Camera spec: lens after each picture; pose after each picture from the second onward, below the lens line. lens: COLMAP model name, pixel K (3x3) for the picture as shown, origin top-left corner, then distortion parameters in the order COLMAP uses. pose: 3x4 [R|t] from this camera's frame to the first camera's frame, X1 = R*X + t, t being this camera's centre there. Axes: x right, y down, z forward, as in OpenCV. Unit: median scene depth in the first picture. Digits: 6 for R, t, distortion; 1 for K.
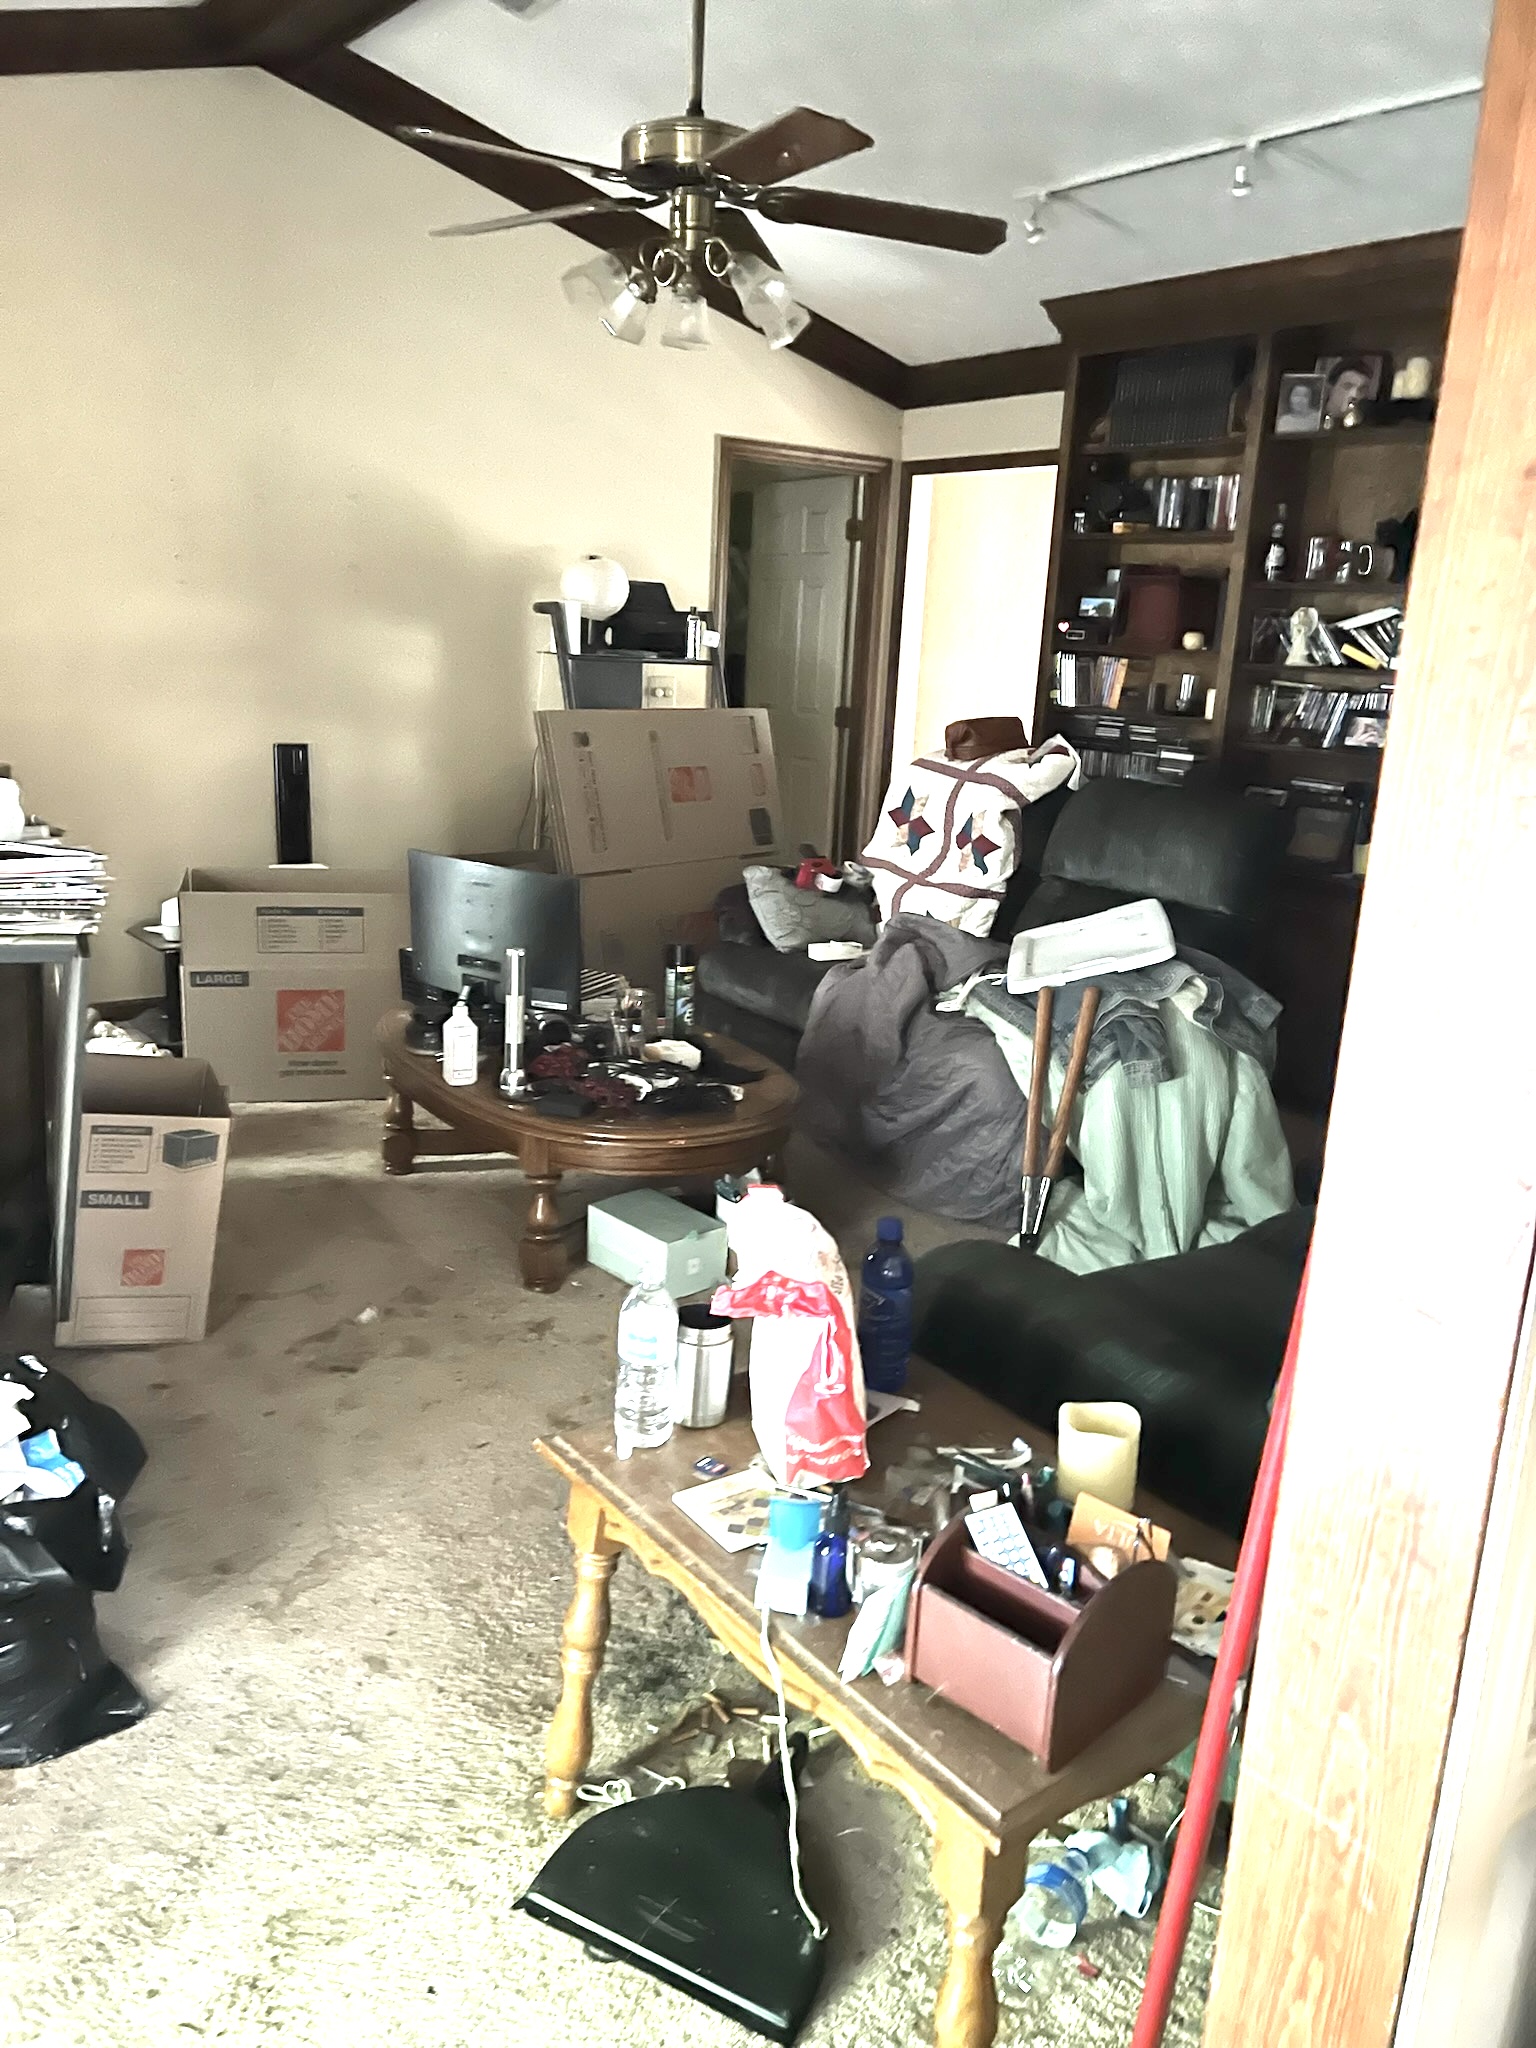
lens RADIAL K [[1579.7, 0, 740.9], [0, 1579.7, 1029.9], [0, 0, 1]] dist [0.058637, -0.063066]
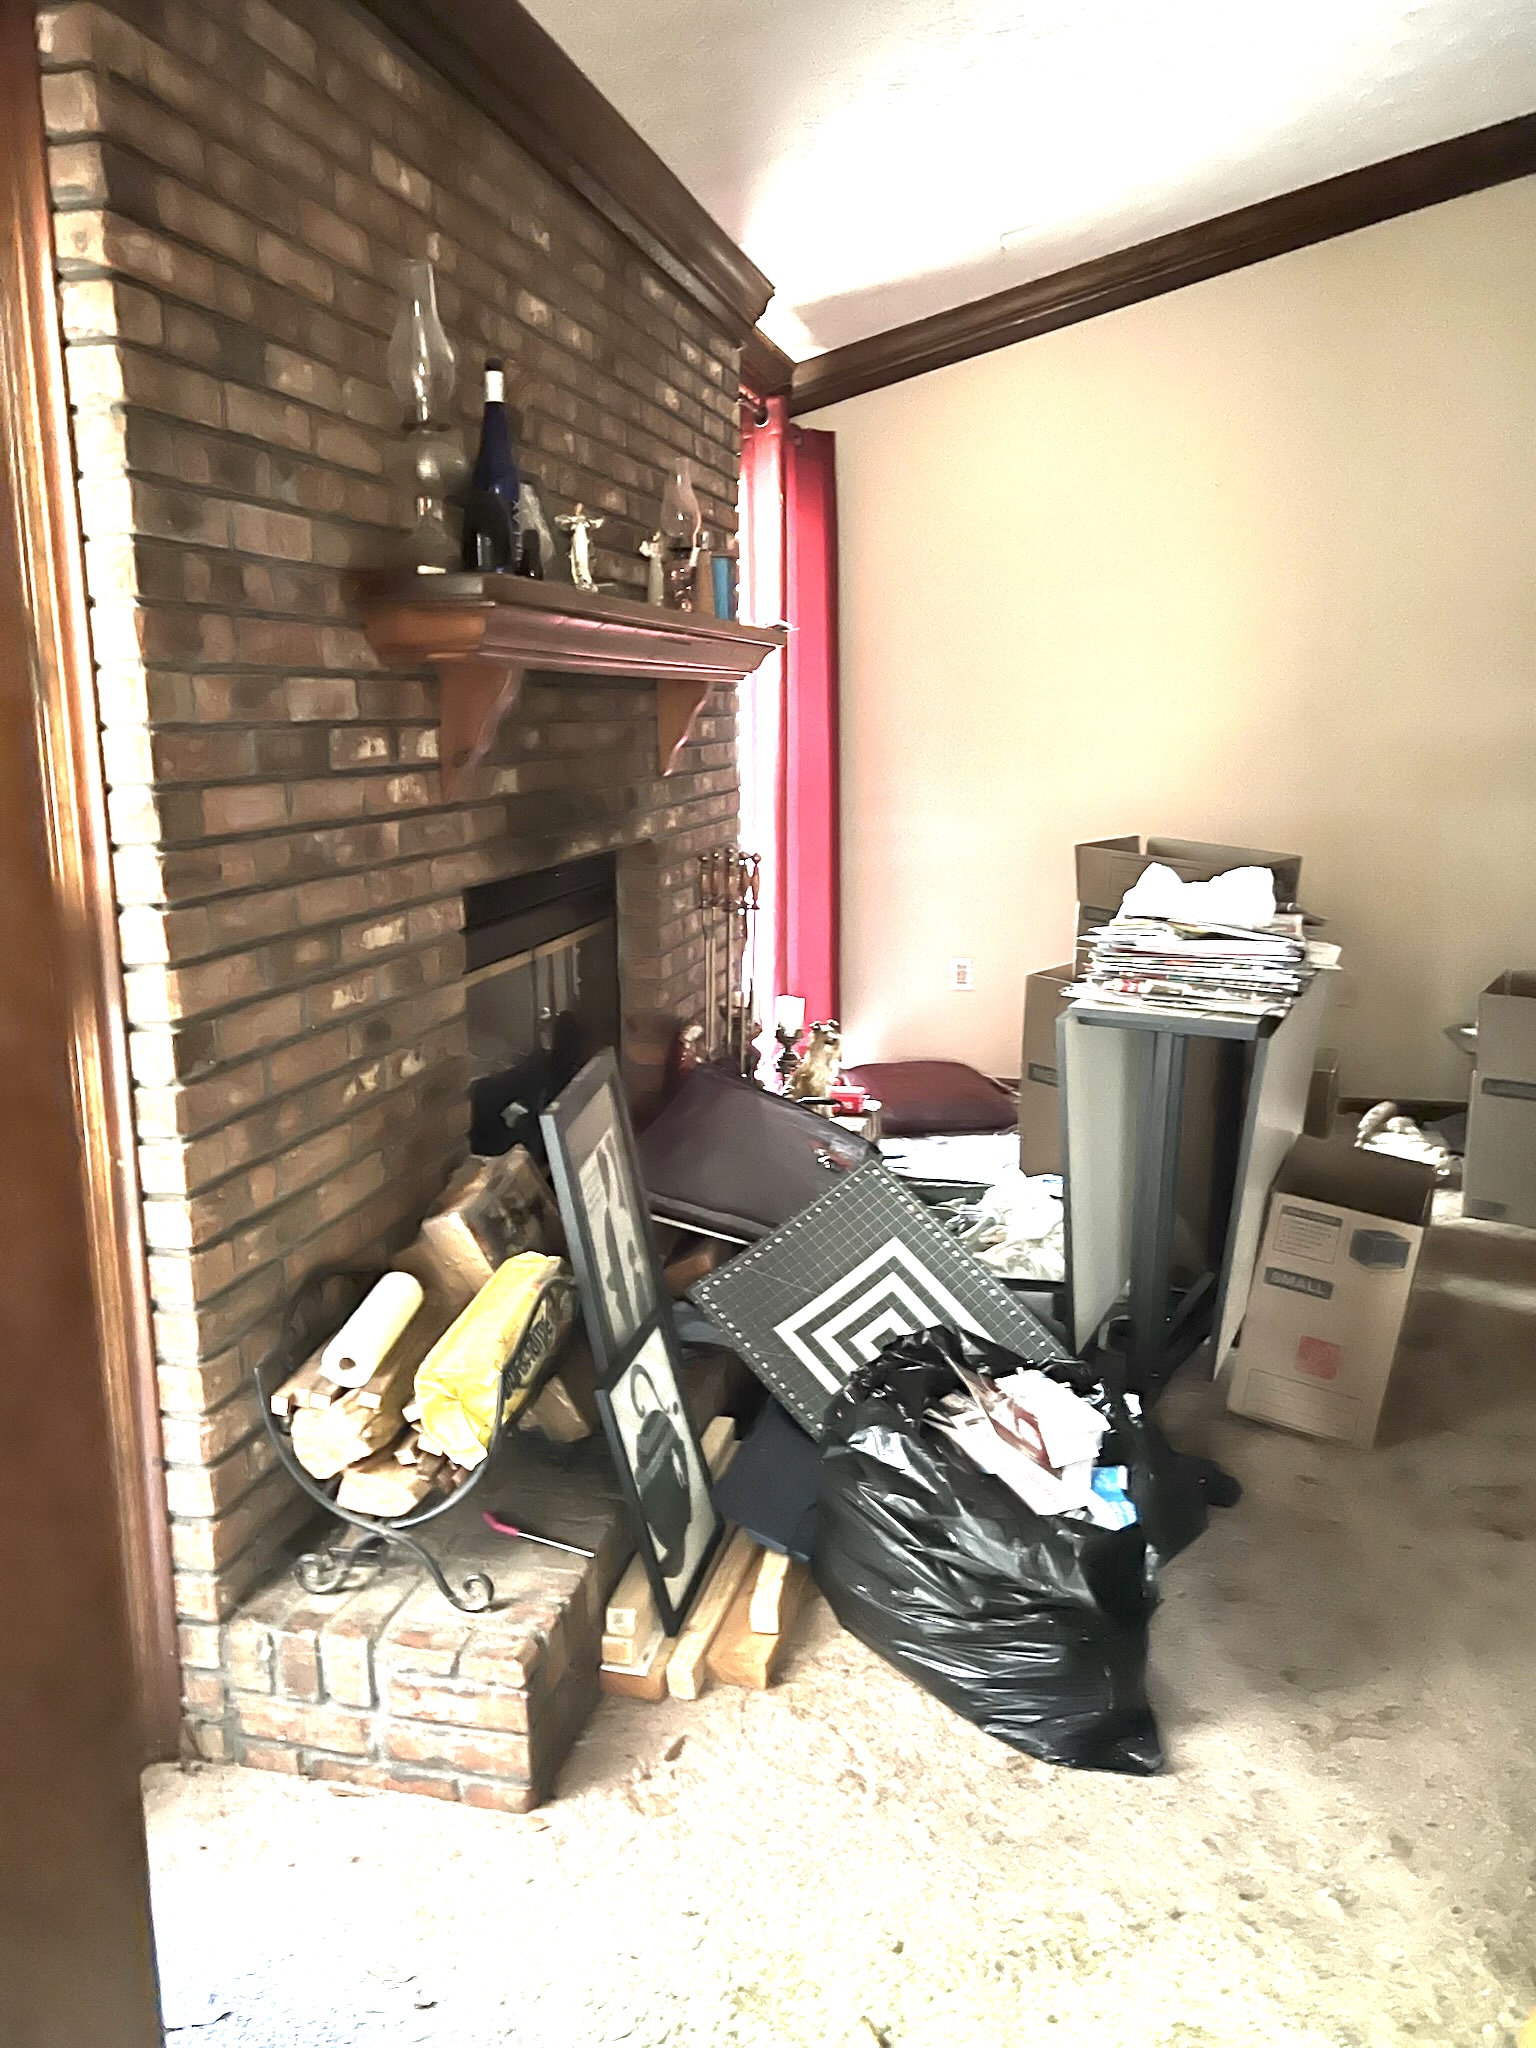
lens RADIAL K [[1579.7, 0, 740.9], [0, 1579.7, 1029.9], [0, 0, 1]] dist [0.058637, -0.063066]
pose [[0.625528, 0.108316, -0.772646, 0.170608], [-0.157615, 0.987441, 0.010824, -0.008233], [0.764115, 0.115010, 0.634744, 0.080462]]
